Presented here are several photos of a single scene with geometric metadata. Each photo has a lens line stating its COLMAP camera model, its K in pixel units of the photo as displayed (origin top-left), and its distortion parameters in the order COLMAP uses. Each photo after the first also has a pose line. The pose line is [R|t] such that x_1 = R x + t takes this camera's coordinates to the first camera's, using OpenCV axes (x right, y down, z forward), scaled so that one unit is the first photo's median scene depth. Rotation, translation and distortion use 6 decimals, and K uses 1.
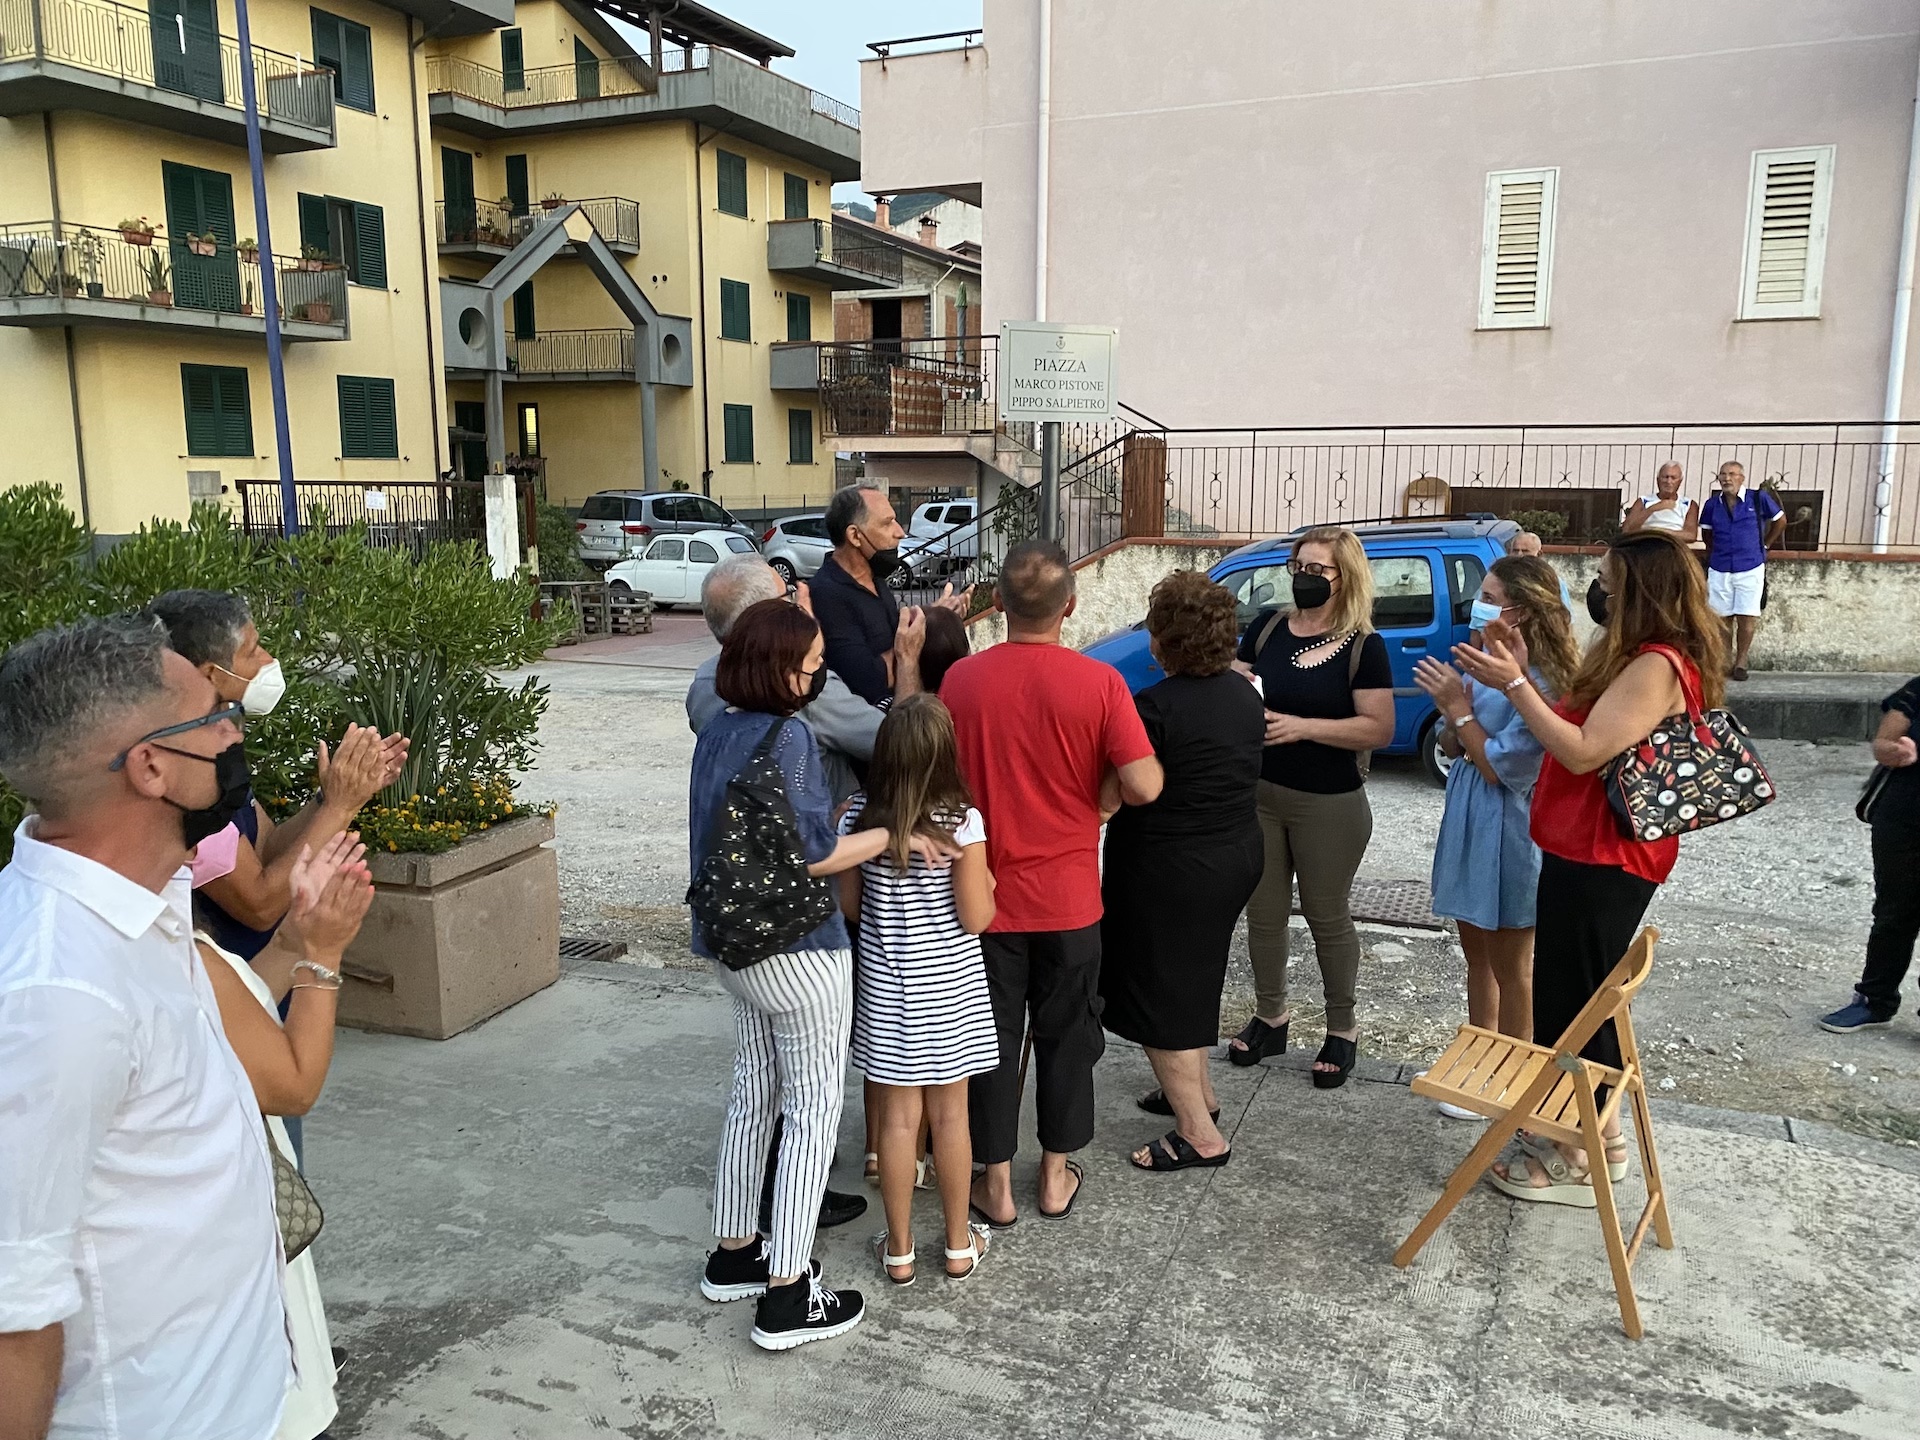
lens RADIAL K [[1444.9, 0, 956.2], [0, 1444.9, 724.1], [0, 0, 1]] dist [0.039628, -0.046859]
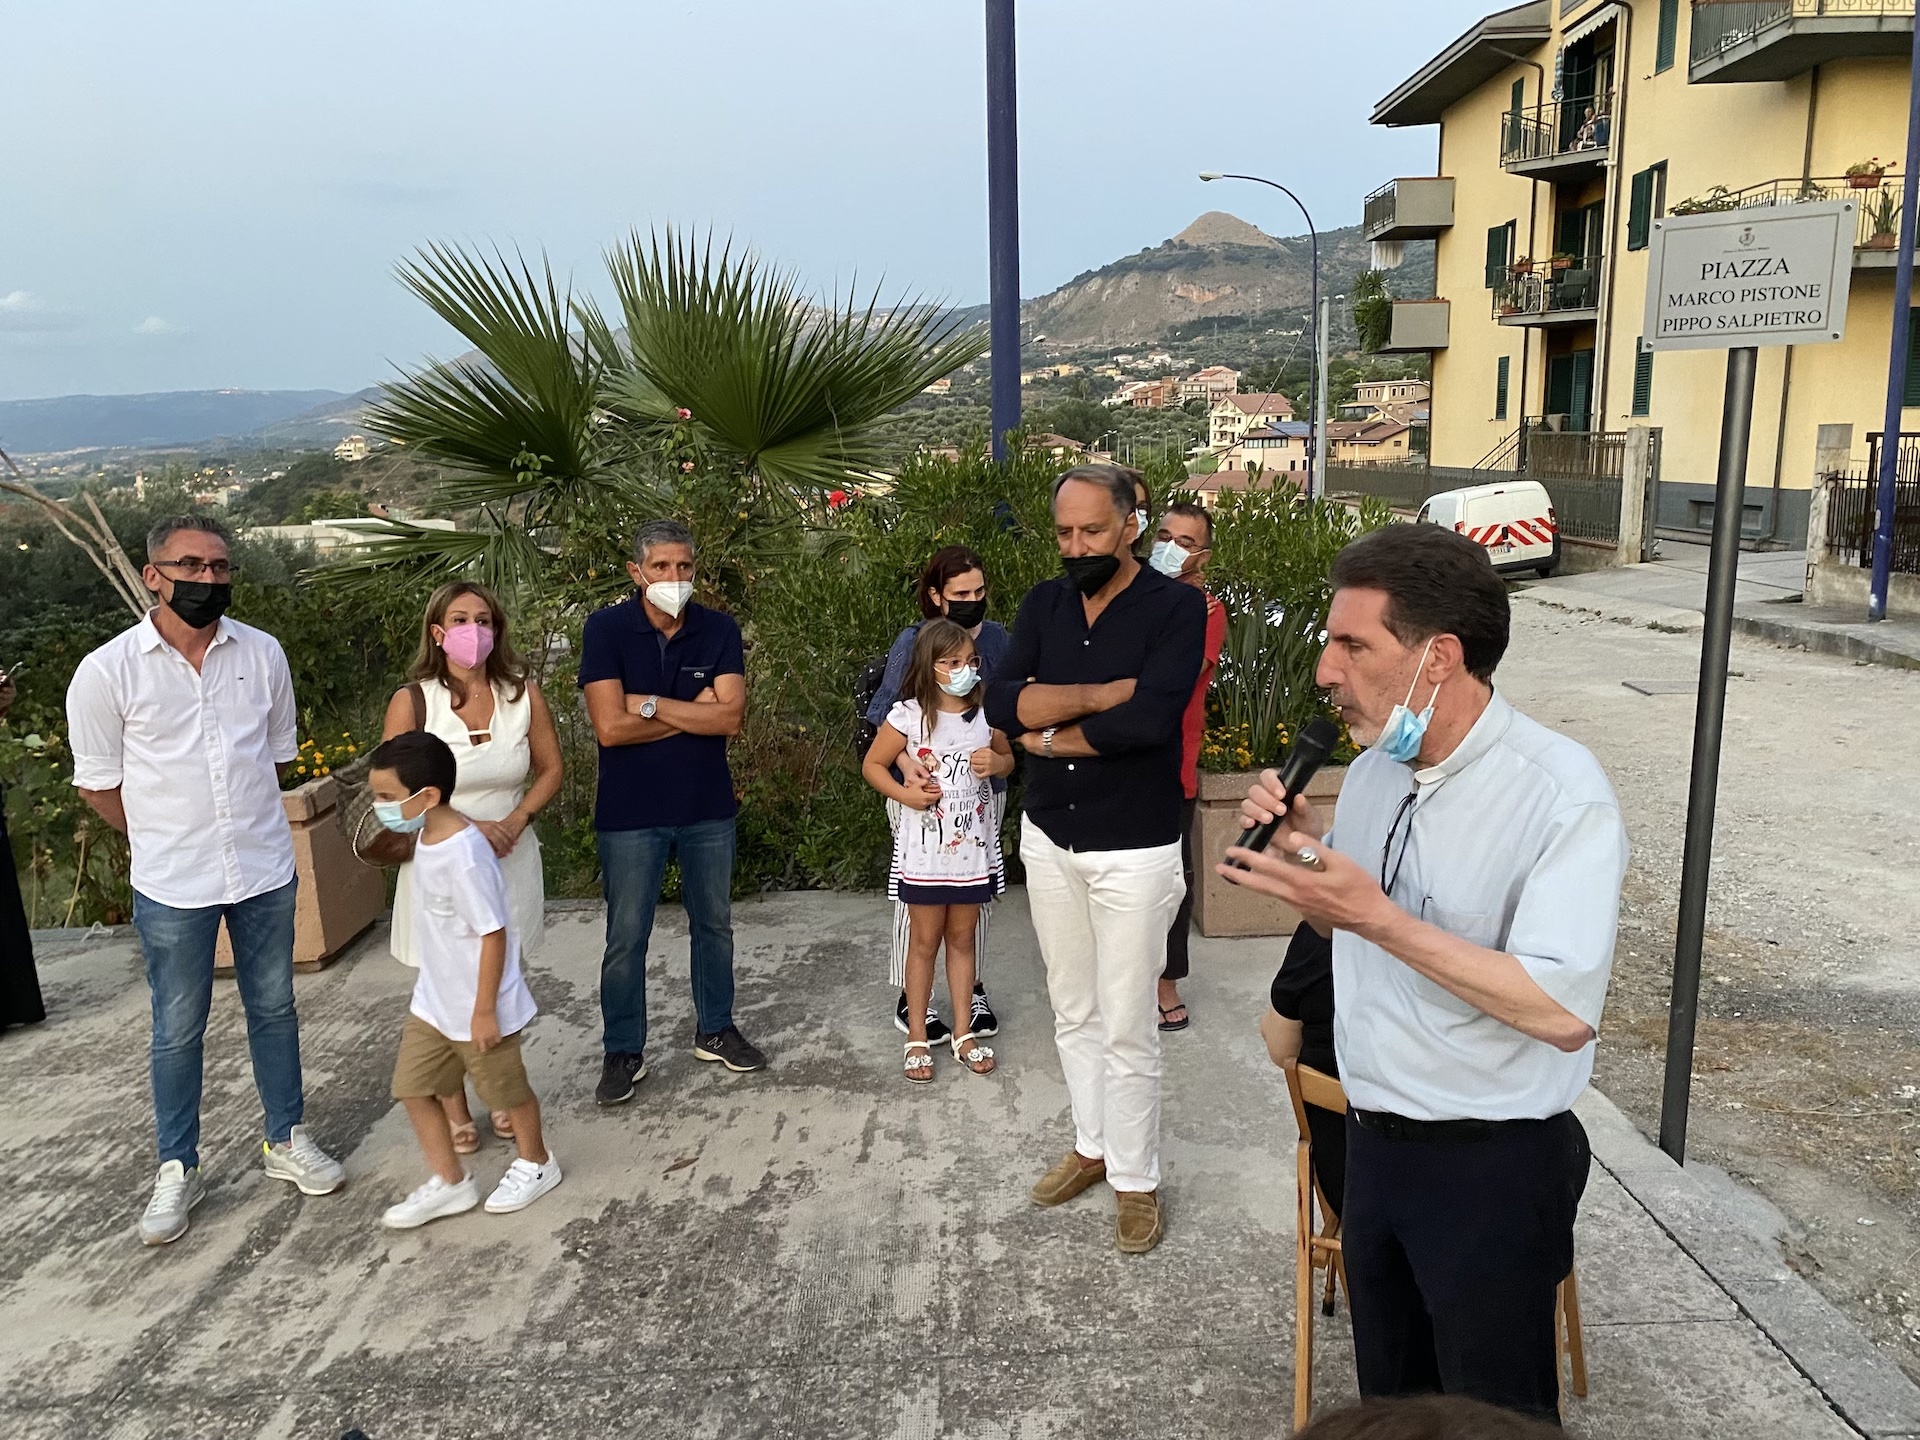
lens RADIAL K [[1444.9, 0, 956.2], [0, 1444.9, 724.1], [0, 0, 1]] dist [0.039628, -0.046859]
pose [[0.413191, 0.165563, -0.895468, 0.184585], [-0.137020, 0.983442, 0.118604, -0.017793], [0.900277, 0.073691, 0.429035, 0.109871]]
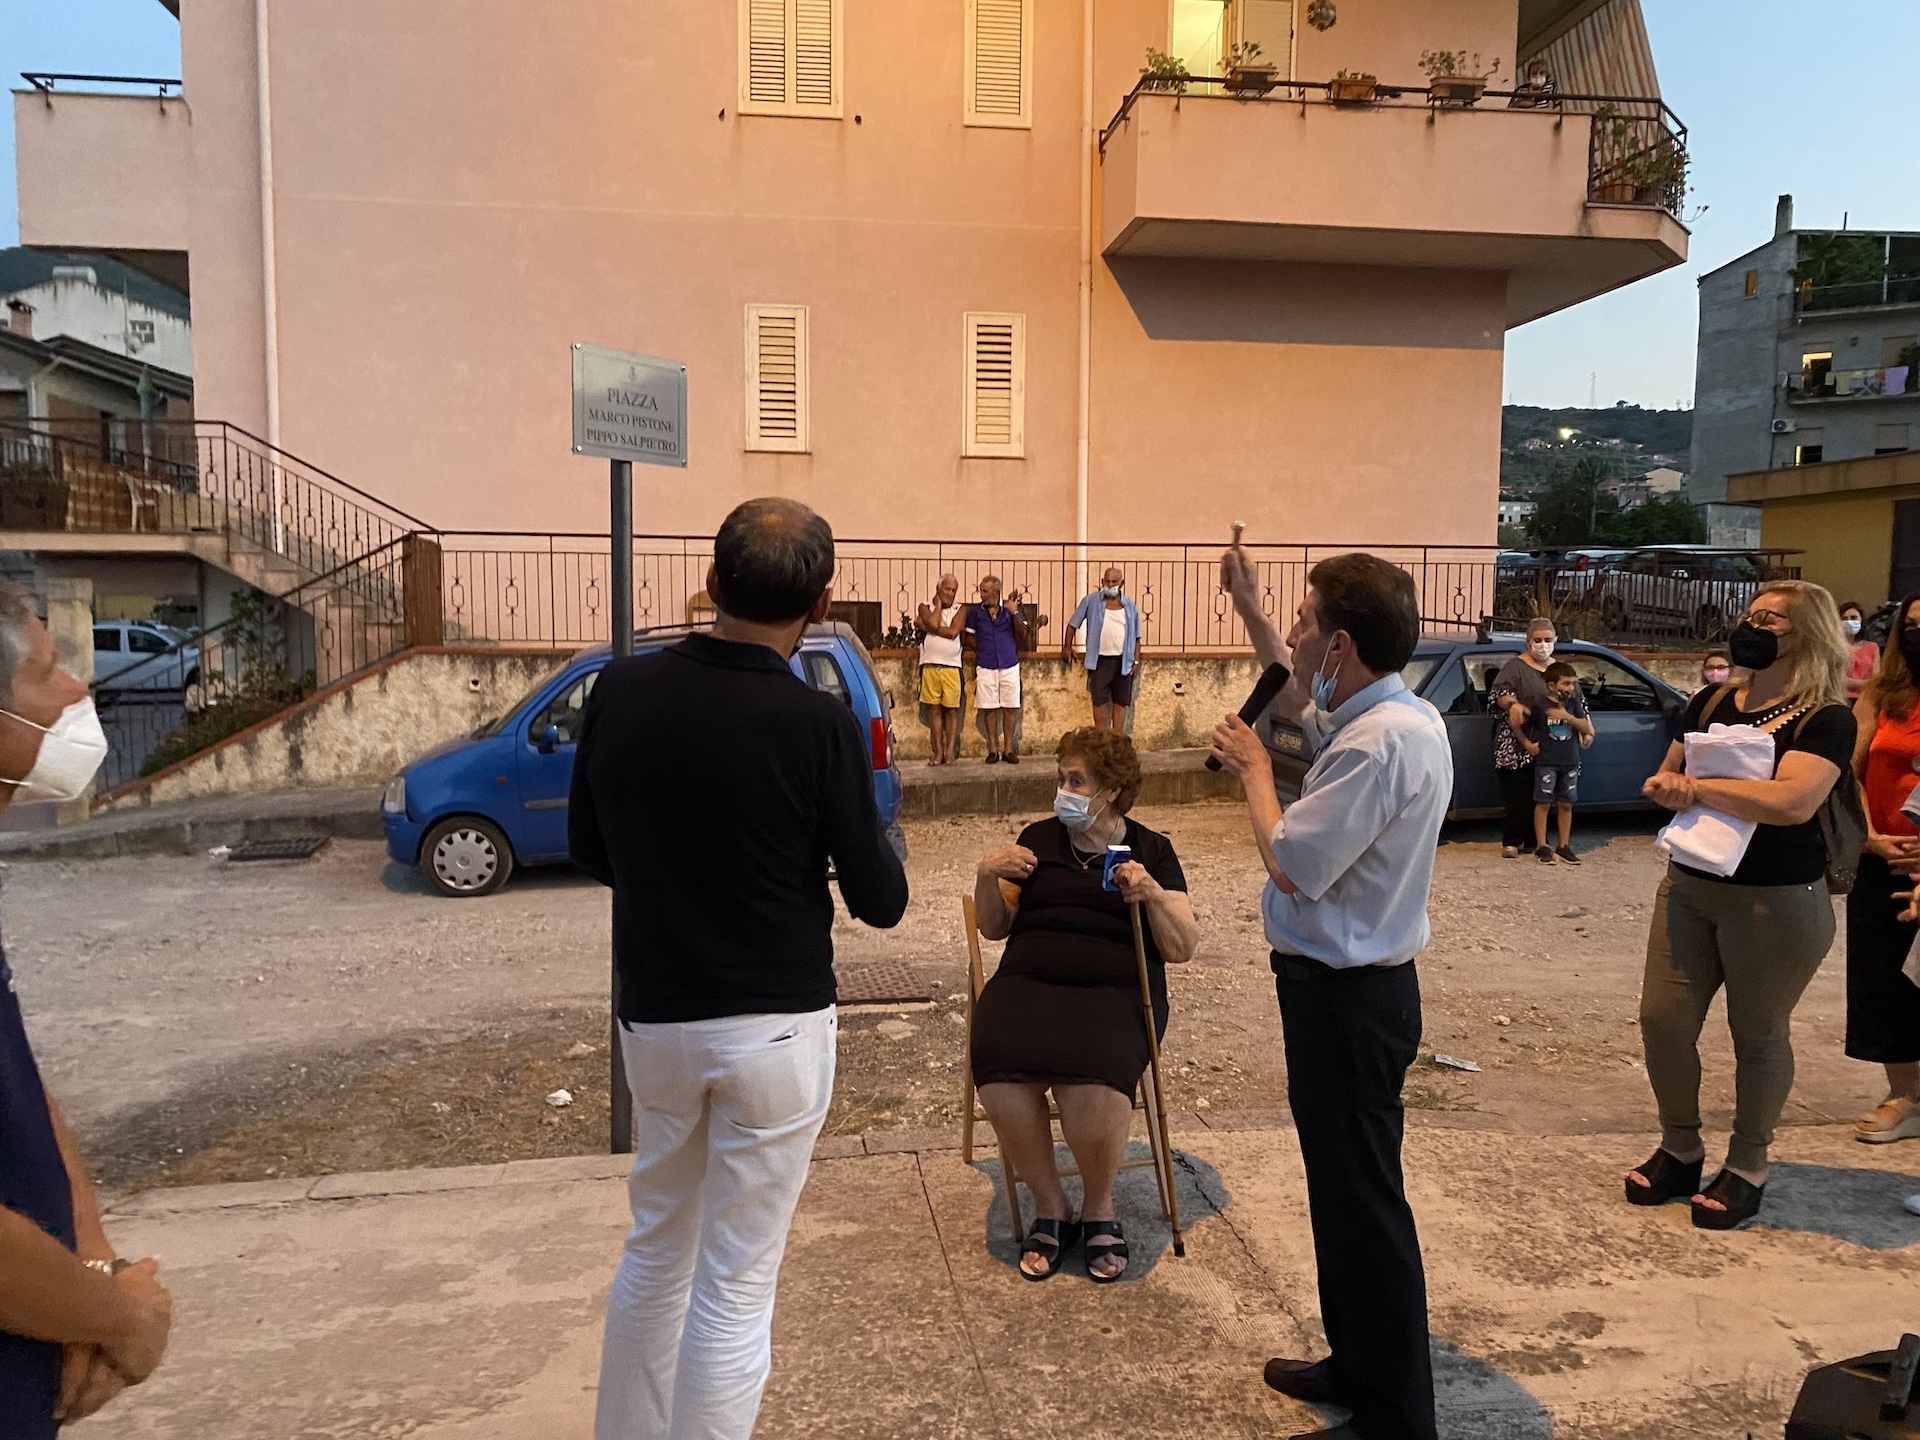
lens RADIAL K [[1436.2, 0, 953.8], [0, 1436.2, 766.4], [0, 0, 1]] dist [0.044662, -0.065557]
pose [[0.851128, -0.050875, 0.522487, -0.071807], [0.081996, 0.995961, -0.036594, 0.007142], [-0.518515, 0.073988, 0.851862, 0.052240]]
